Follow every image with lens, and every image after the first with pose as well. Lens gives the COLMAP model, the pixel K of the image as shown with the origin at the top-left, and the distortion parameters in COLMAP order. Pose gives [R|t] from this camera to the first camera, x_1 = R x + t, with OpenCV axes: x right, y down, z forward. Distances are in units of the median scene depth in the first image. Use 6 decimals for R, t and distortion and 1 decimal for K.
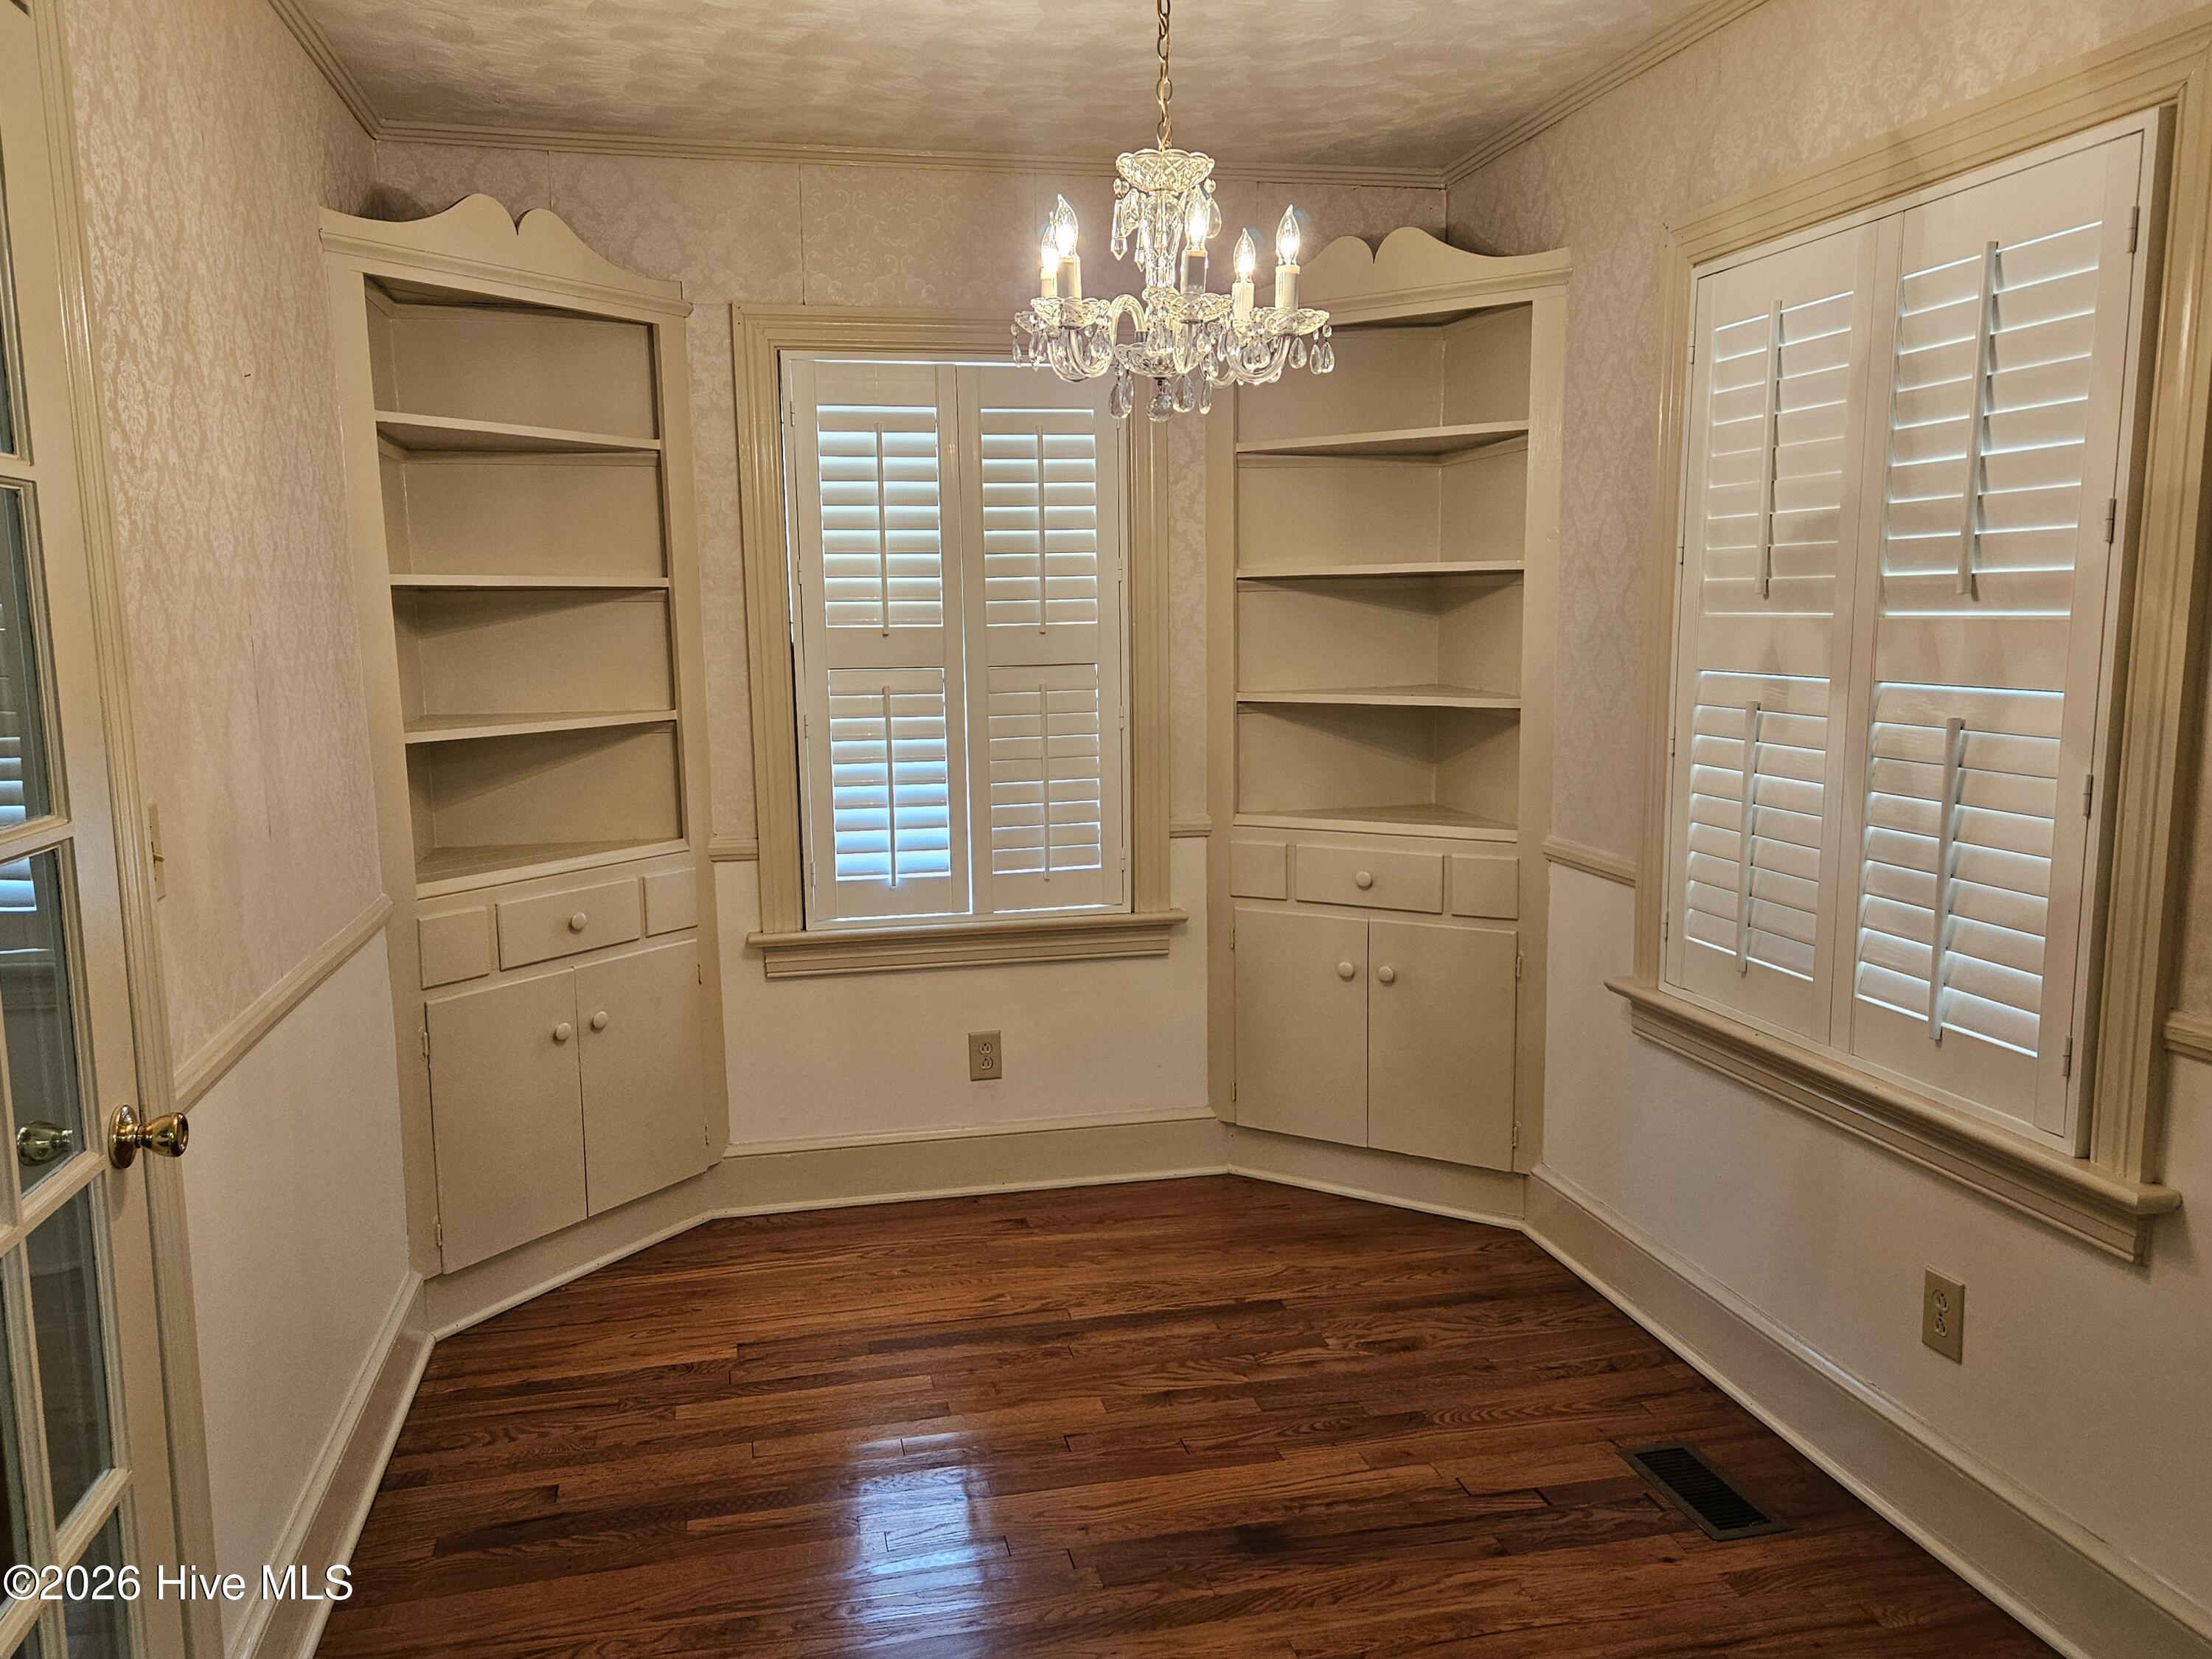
lens RADIAL K [[1639.0, 0, 1095.6], [0, 1639.0, 850.7], [0, 0, 1]] dist [0.055765, -0.001879]
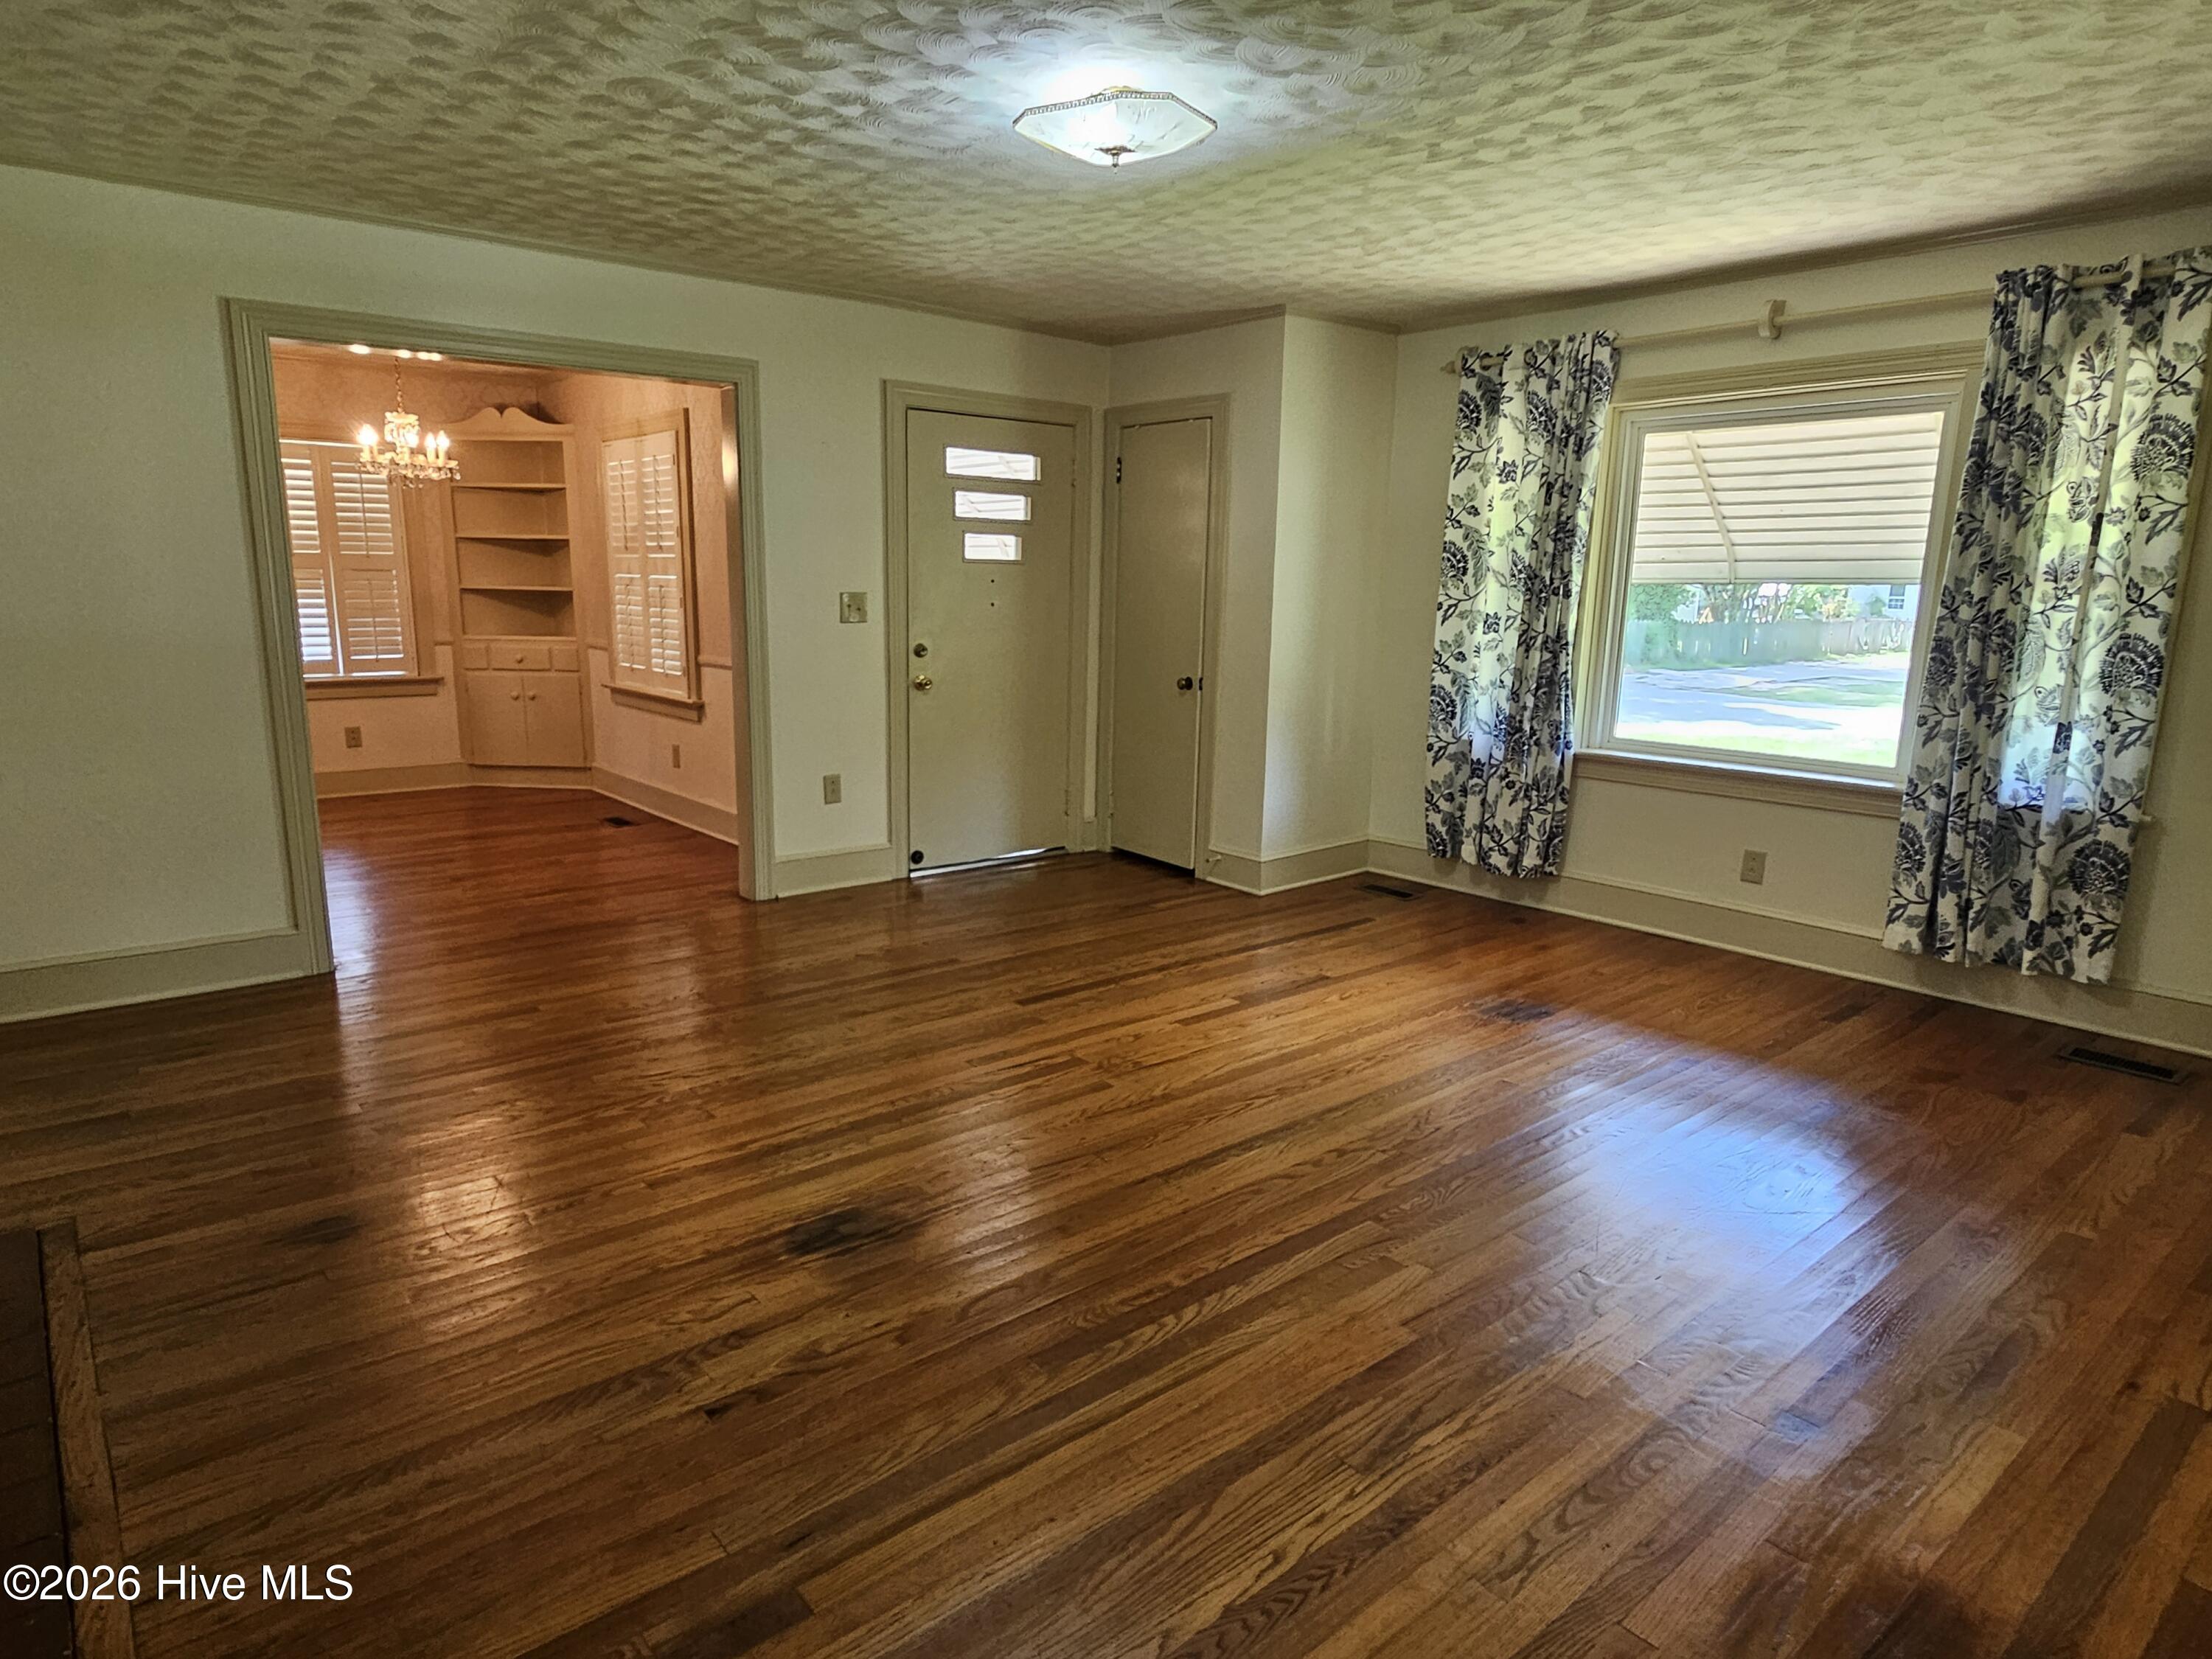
lens RADIAL K [[1285.2, 0, 1106.0], [0, 1285.2, 829.5], [0, 0, 1]] dist [0.001593, -0.000718]
pose [[0.882733, -0.064072, 0.465486, 0.020597], [0.042775, 0.997504, 0.056185, 0.211526], [-0.467924, -0.029685, 0.883270, -1.220527]]
